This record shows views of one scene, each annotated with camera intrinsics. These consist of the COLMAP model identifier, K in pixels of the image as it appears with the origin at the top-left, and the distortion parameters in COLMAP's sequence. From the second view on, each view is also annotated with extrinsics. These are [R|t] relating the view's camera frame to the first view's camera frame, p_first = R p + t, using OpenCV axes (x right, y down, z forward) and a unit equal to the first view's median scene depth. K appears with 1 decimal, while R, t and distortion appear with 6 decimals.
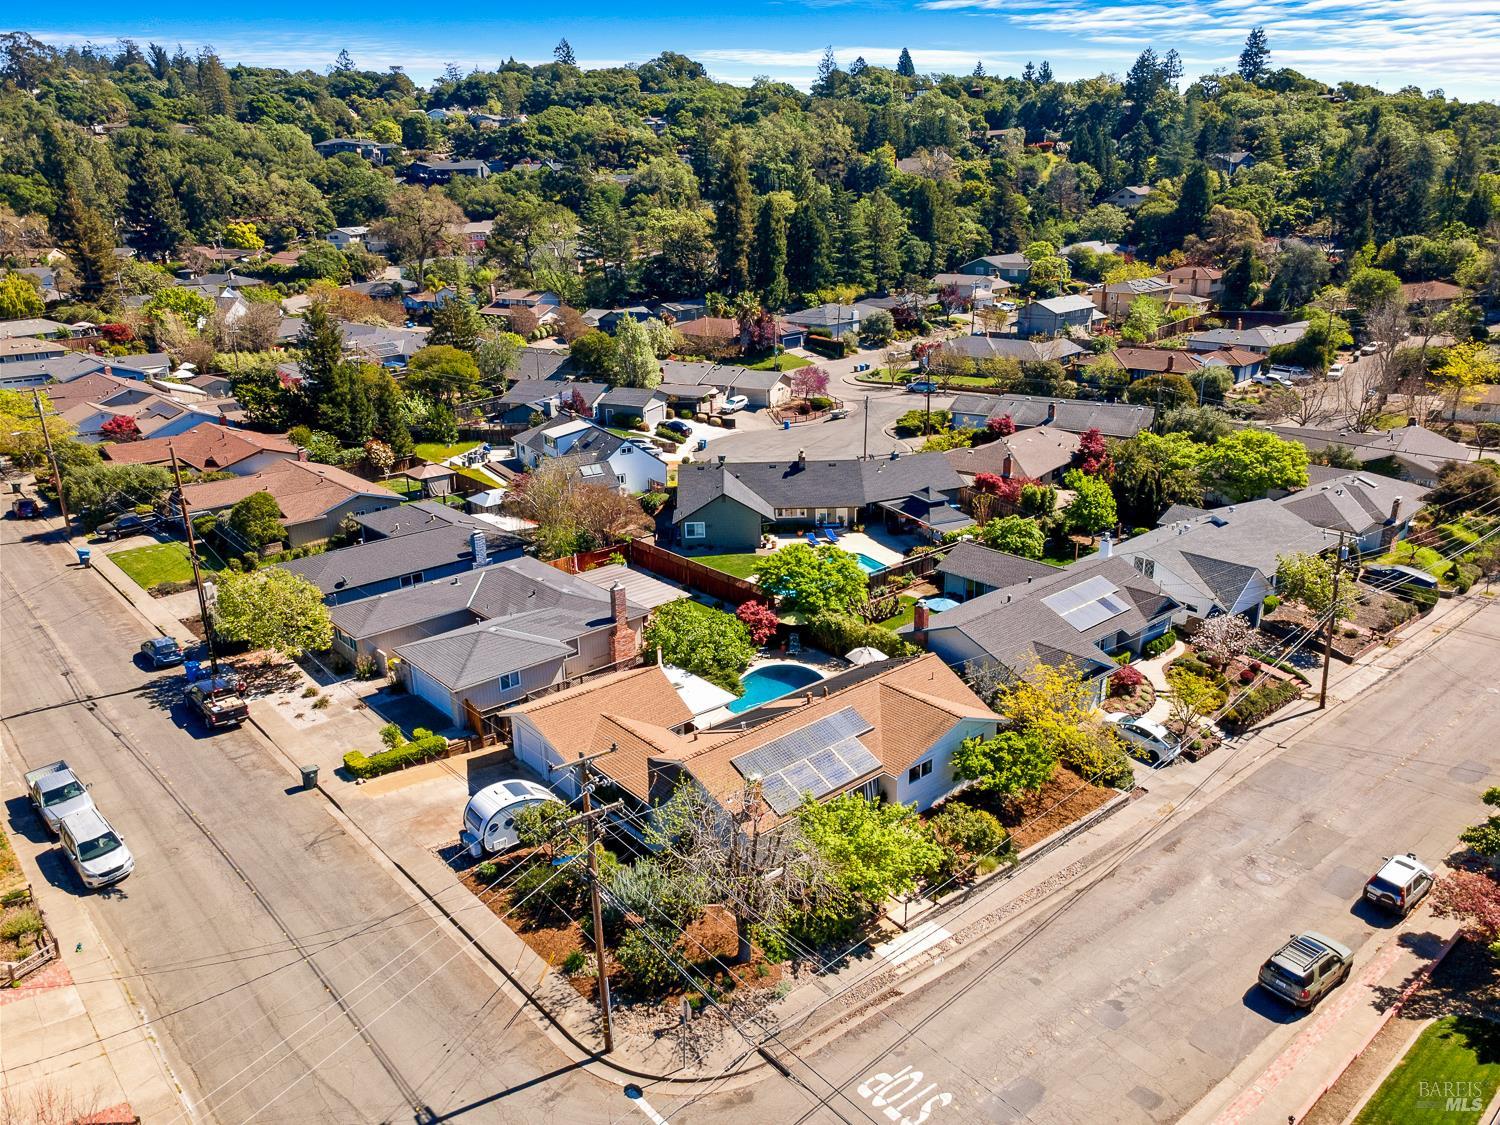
lens RADIAL K [[1100.6, 0, 724.2], [0, 1100.6, 557.3], [0, 0, 1]] dist [0.037981, 0.006679]
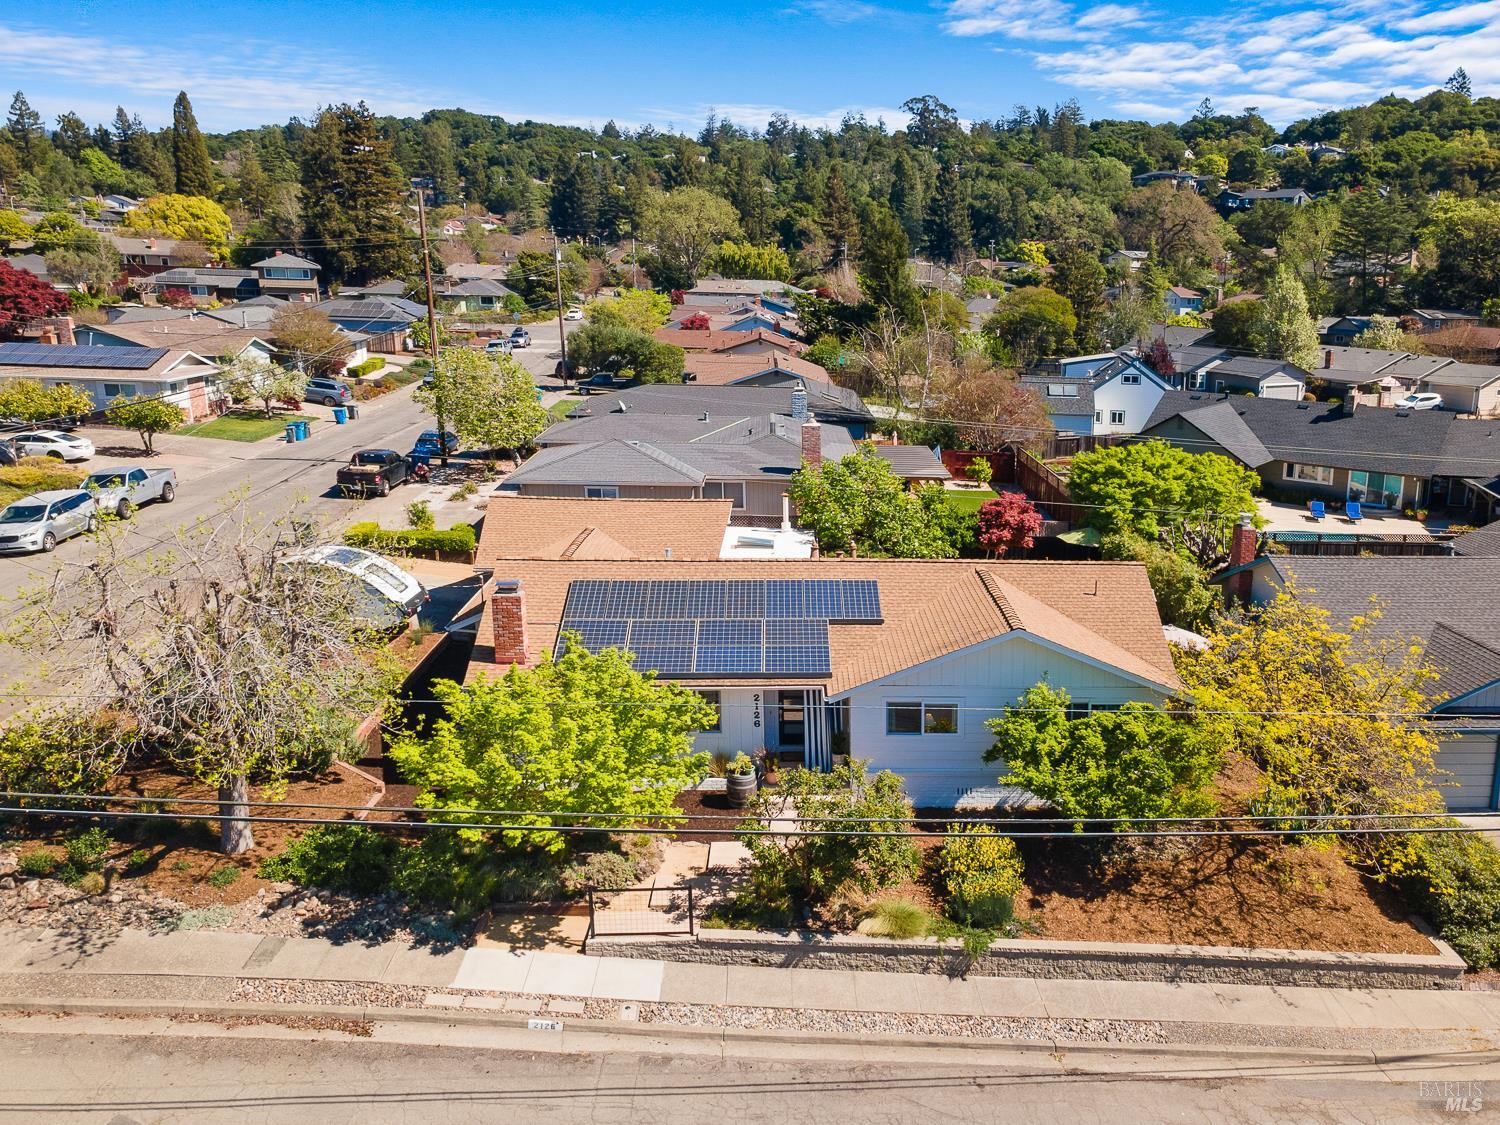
lens RADIAL K [[1096.1, 0, 840.2], [0, 1096.1, 560.3], [0, 0, 1]] dist [0.040416, 0.002191]
pose [[0.800783, 0.189212, -0.568283, 0.147516], [-0.223007, 0.974762, 0.010305, 0.044139], [0.555891, 0.118479, 0.822769, 0.197314]]
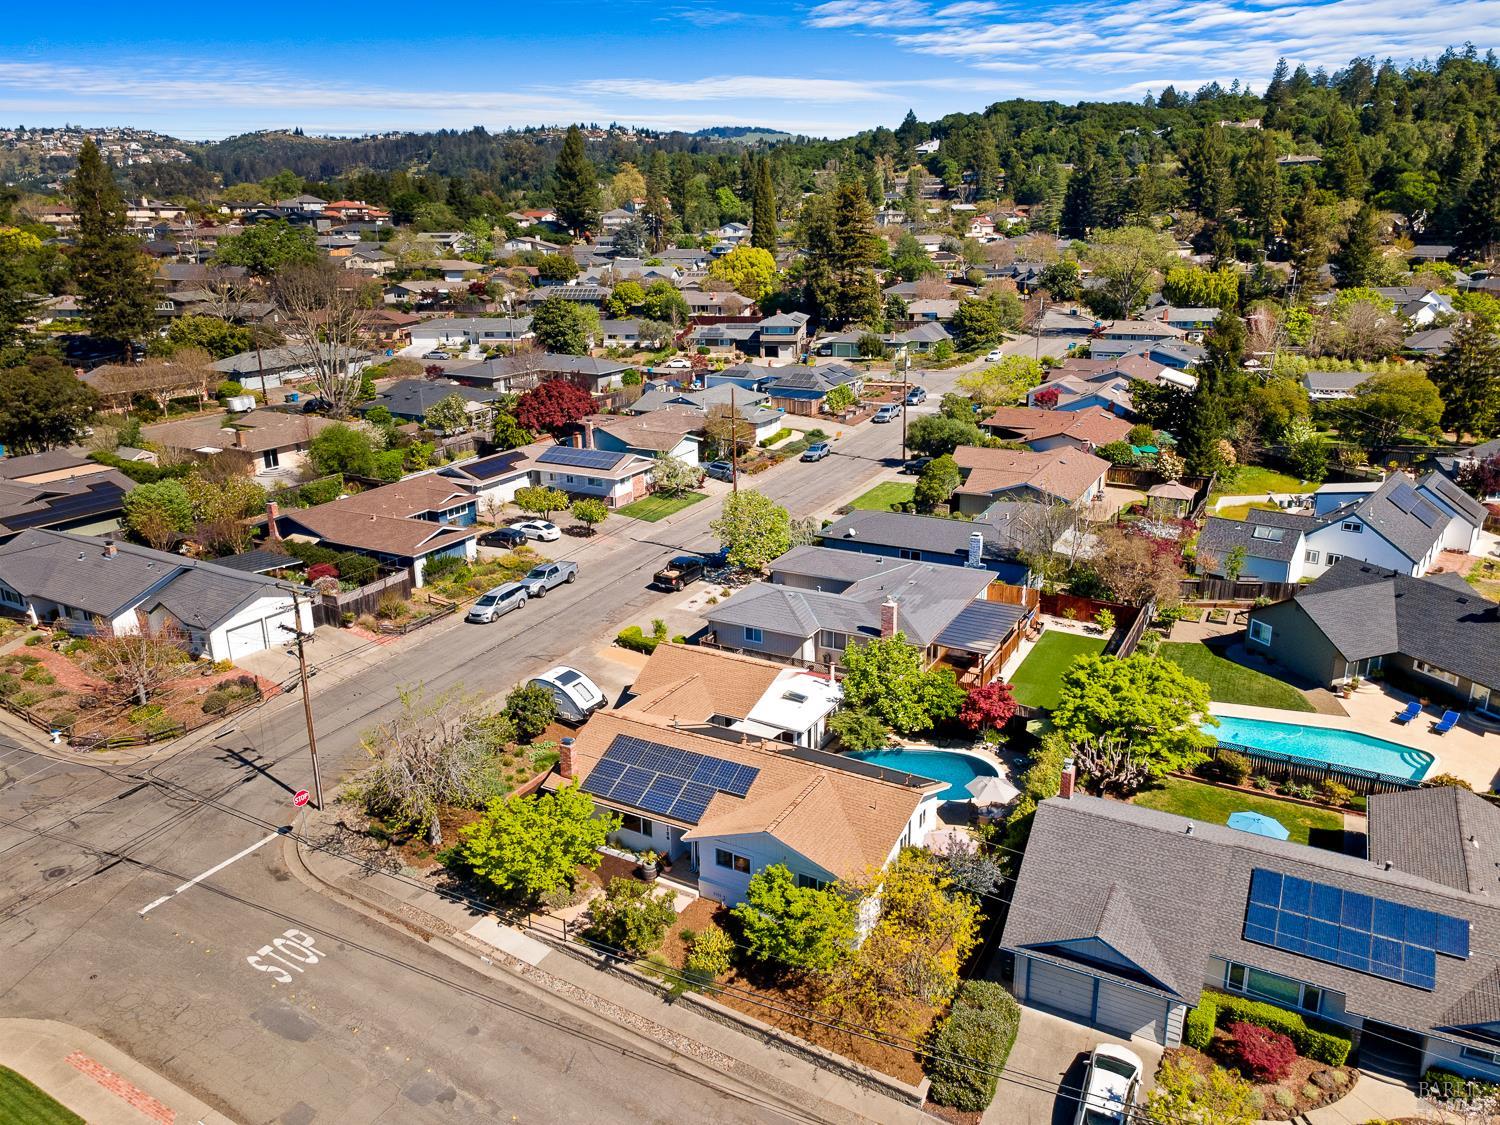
lens RADIAL K [[1032.0, 0, 781.2], [0, 1032.0, 566.2], [0, 0, 1]] dist [0.026188, 0.005089]
pose [[0.367110, 0.314736, -0.875312, 0.305257], [-0.282627, 0.934269, 0.217401, -0.082590], [0.886201, 0.167577, 0.431932, 0.220697]]
